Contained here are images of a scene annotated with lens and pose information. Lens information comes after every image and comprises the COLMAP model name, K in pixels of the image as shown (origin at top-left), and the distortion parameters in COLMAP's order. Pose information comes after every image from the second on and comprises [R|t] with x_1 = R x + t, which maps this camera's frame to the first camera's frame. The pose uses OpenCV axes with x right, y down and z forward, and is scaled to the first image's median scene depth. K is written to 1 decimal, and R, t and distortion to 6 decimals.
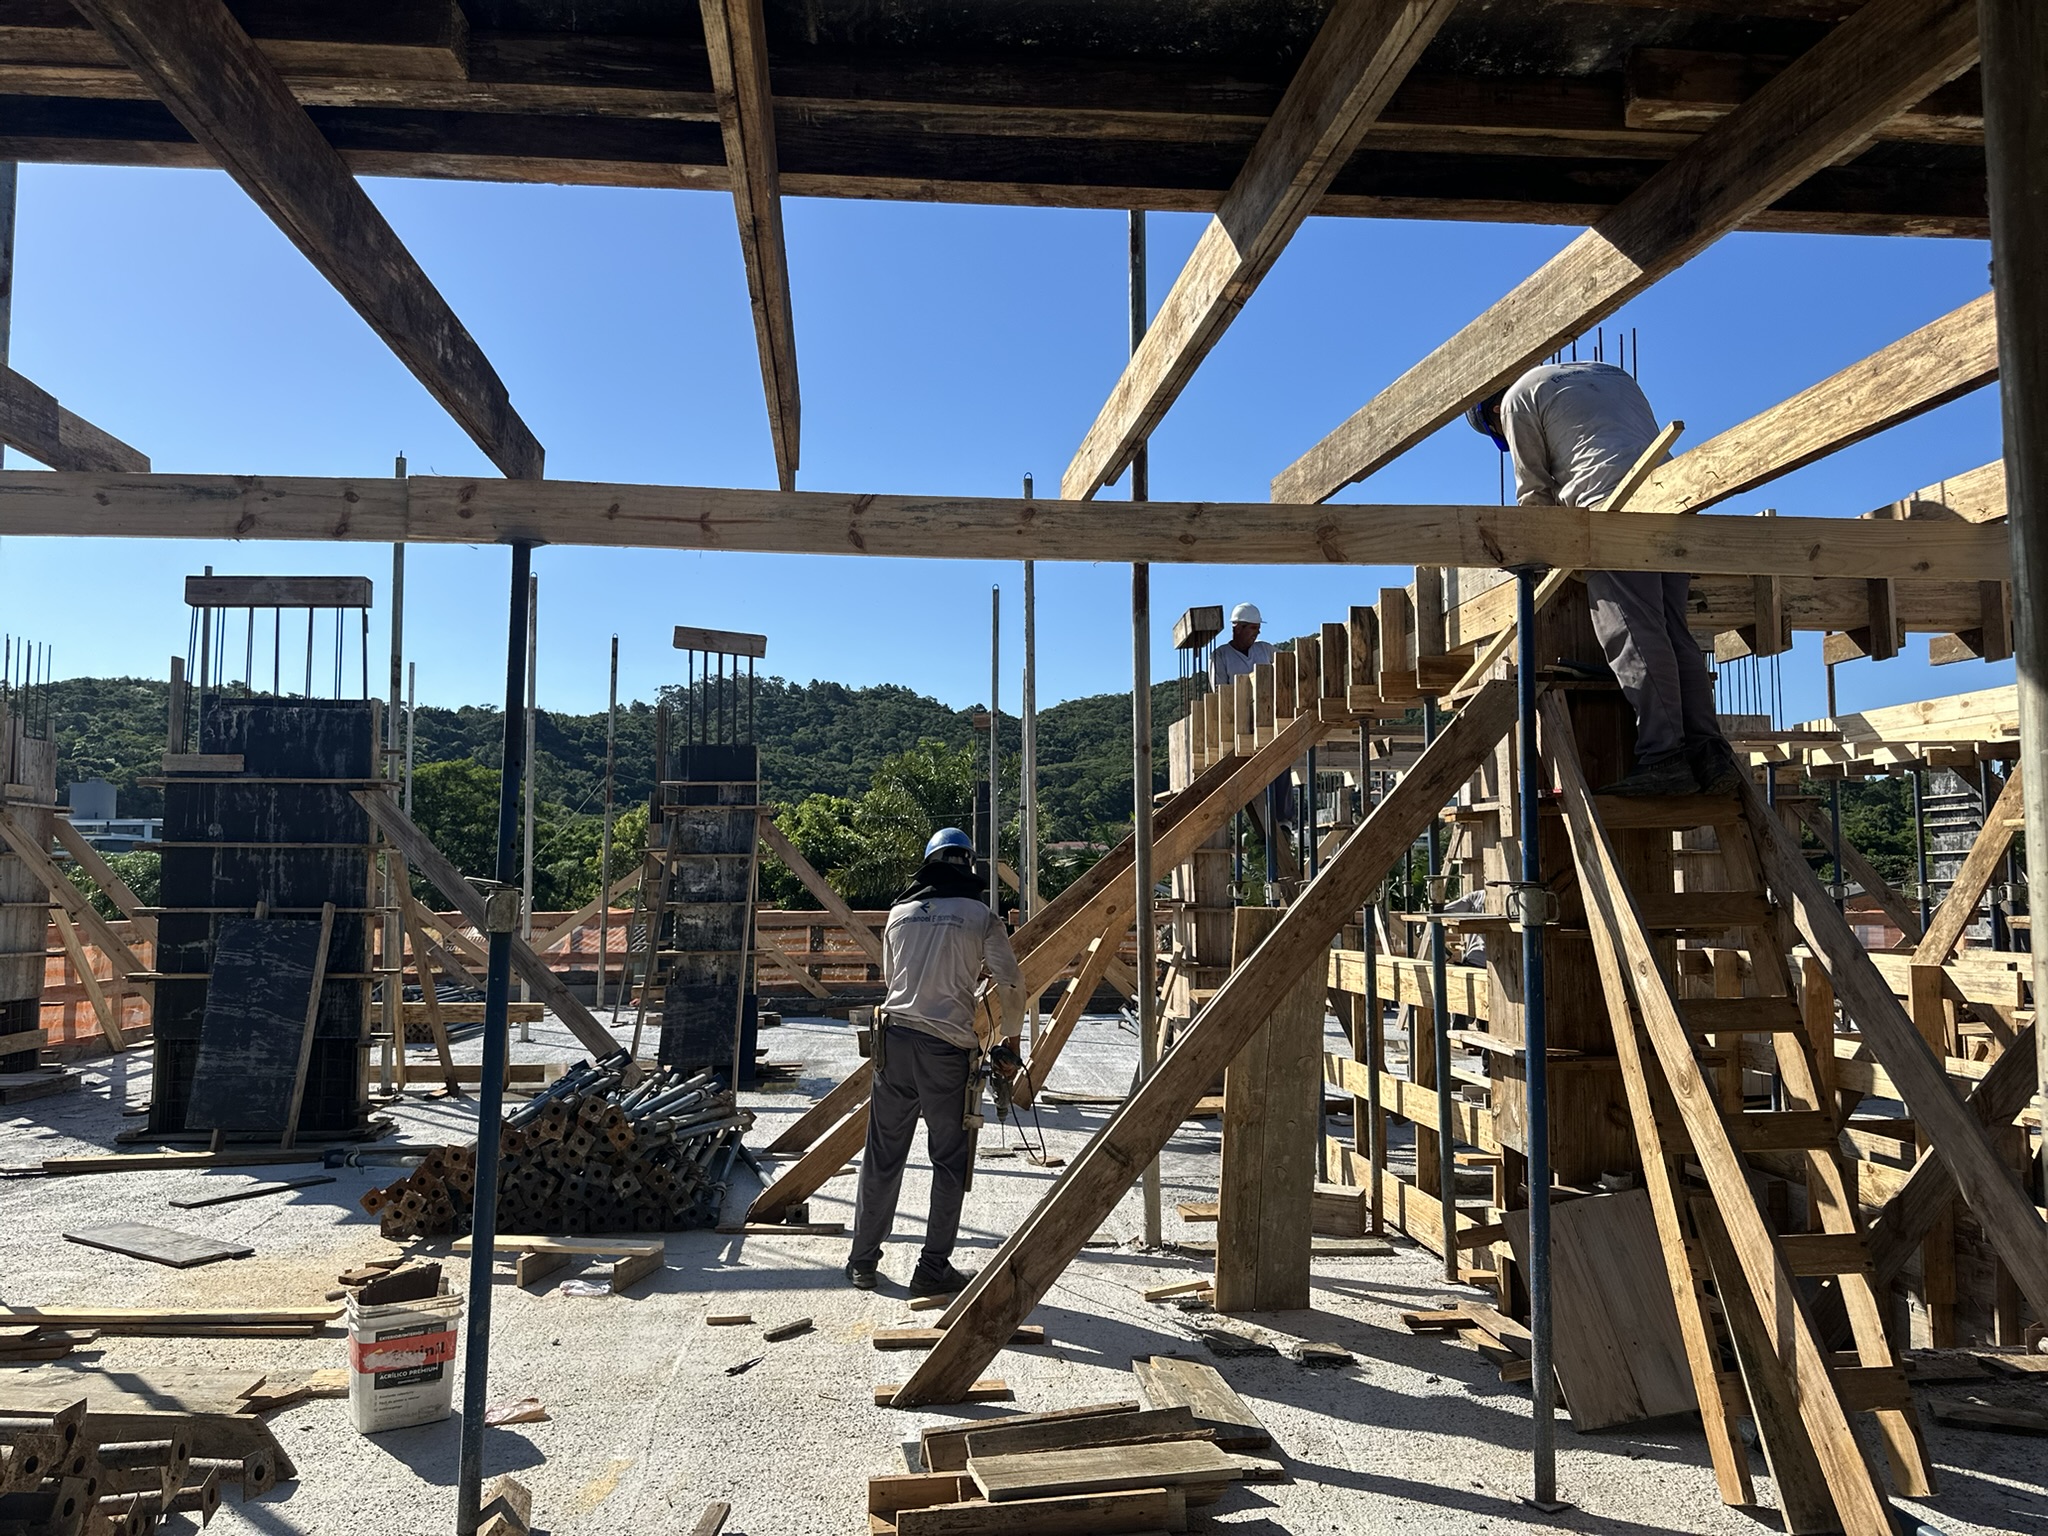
lens RADIAL K [[1469.3, 0, 1024.0], [0, 1469.3, 768.0], [0, 0, 1]] dist [0.119265, -0.185824]
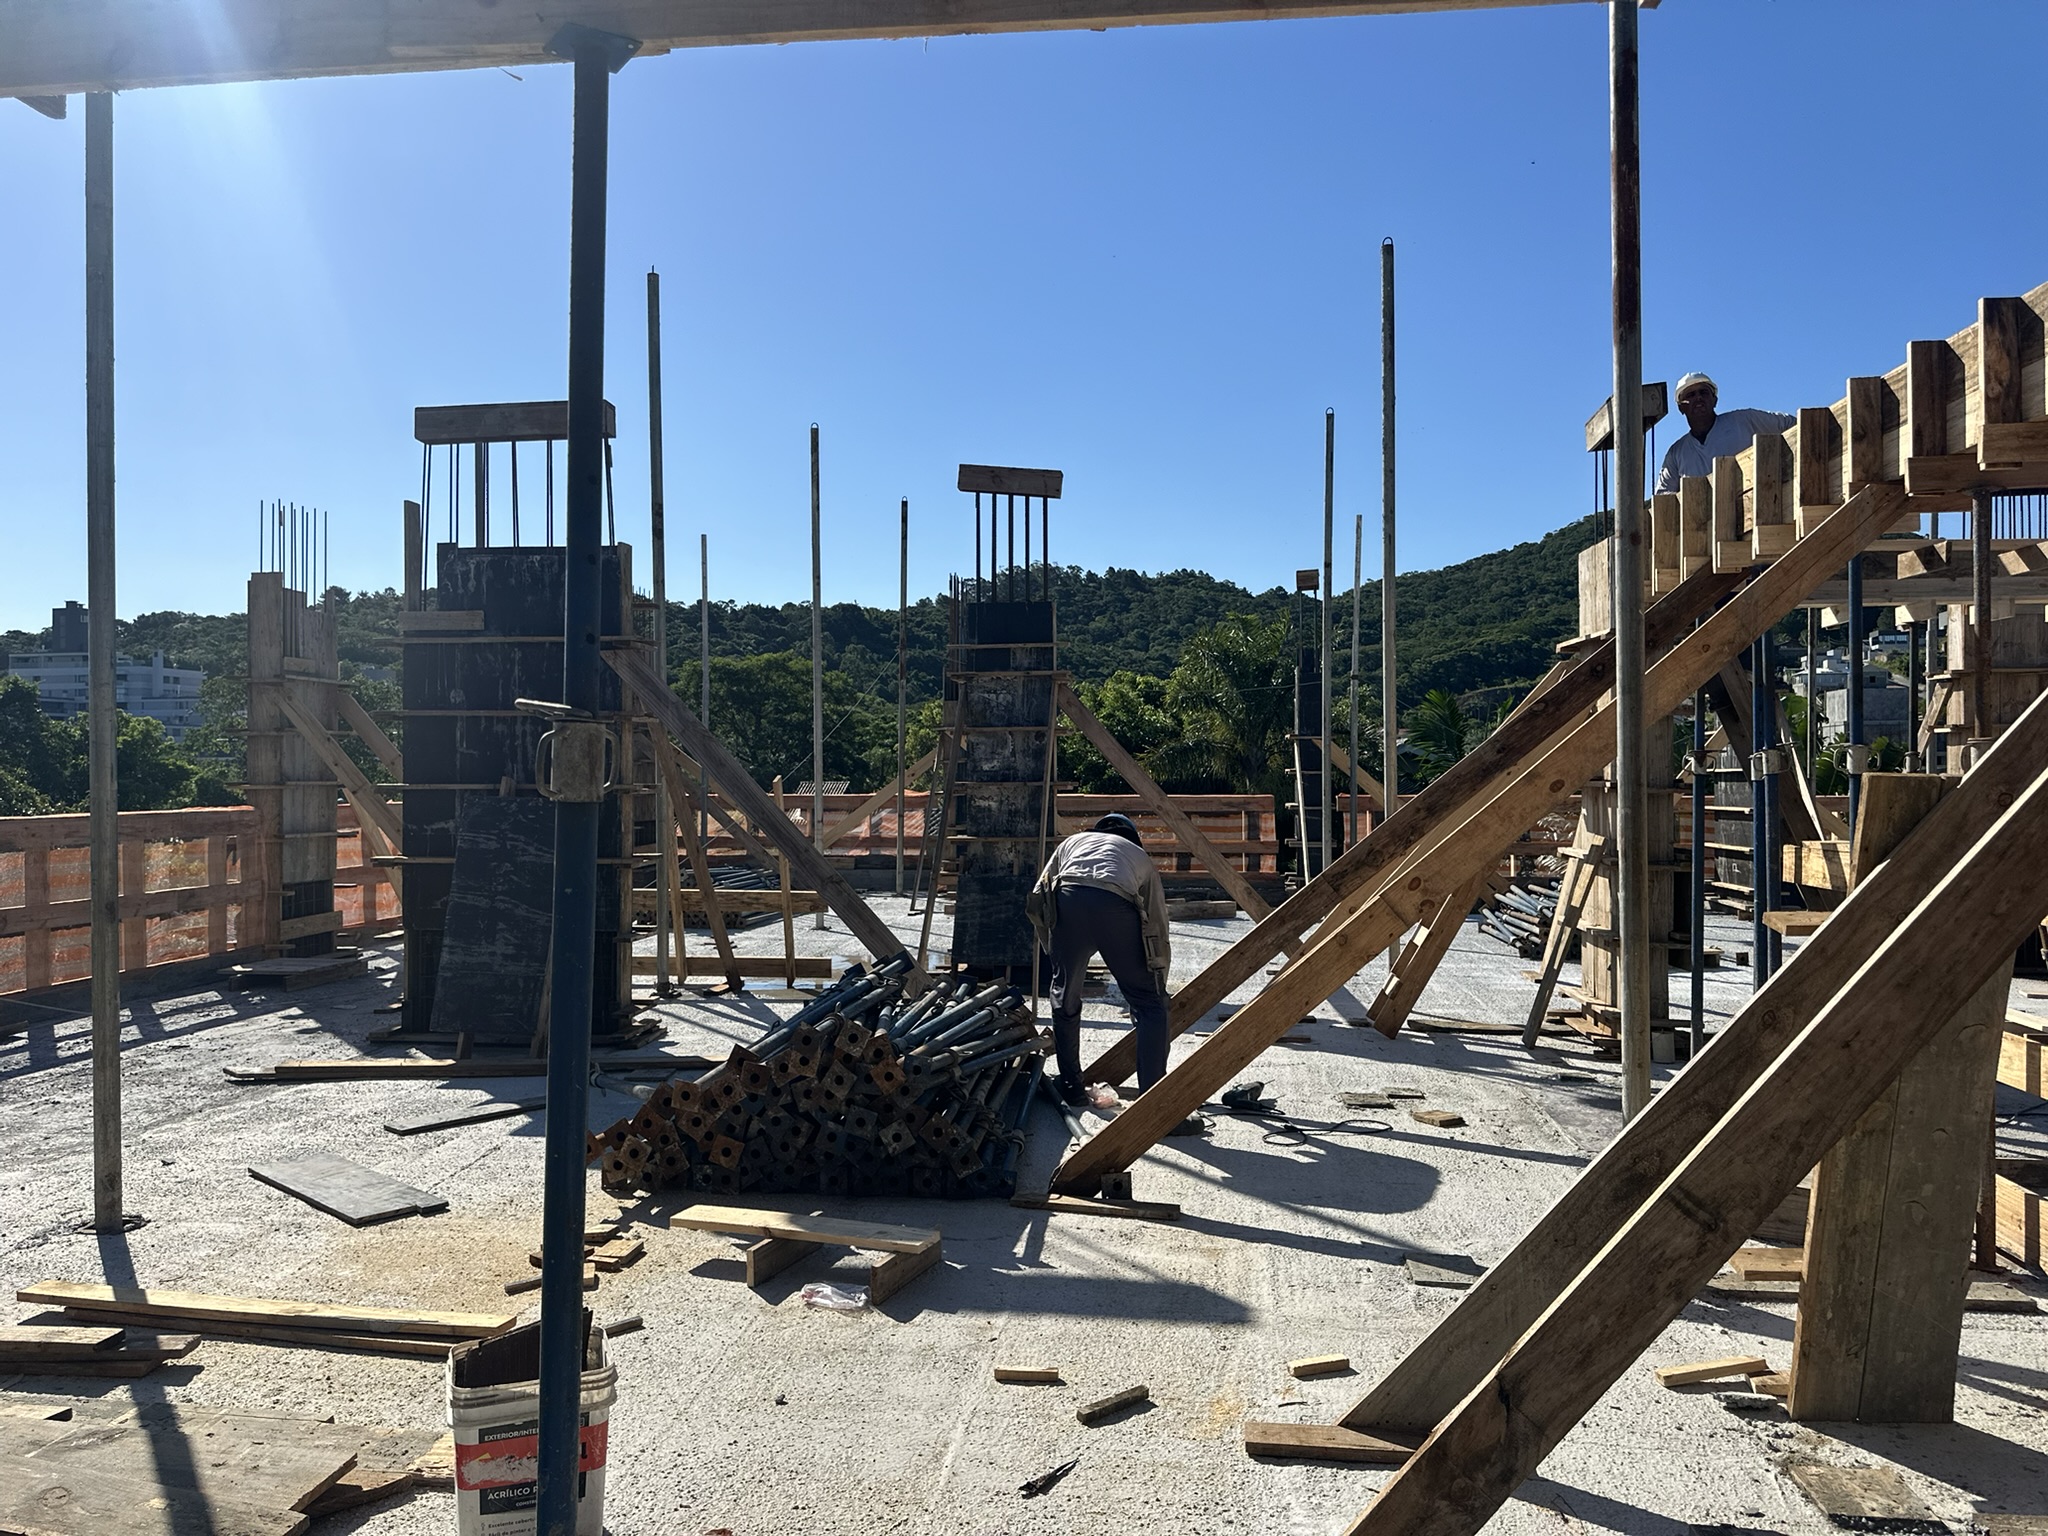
lens RADIAL K [[1469.3, 0, 1024.0], [0, 1469.3, 768.0], [0, 0, 1]] dist [0.119265, -0.185824]
pose [[0.979763, -0.002327, -0.200149, -0.041979], [0.017571, 0.997072, 0.074419, 0.028674], [0.199390, -0.076430, 0.976935, 0.241352]]
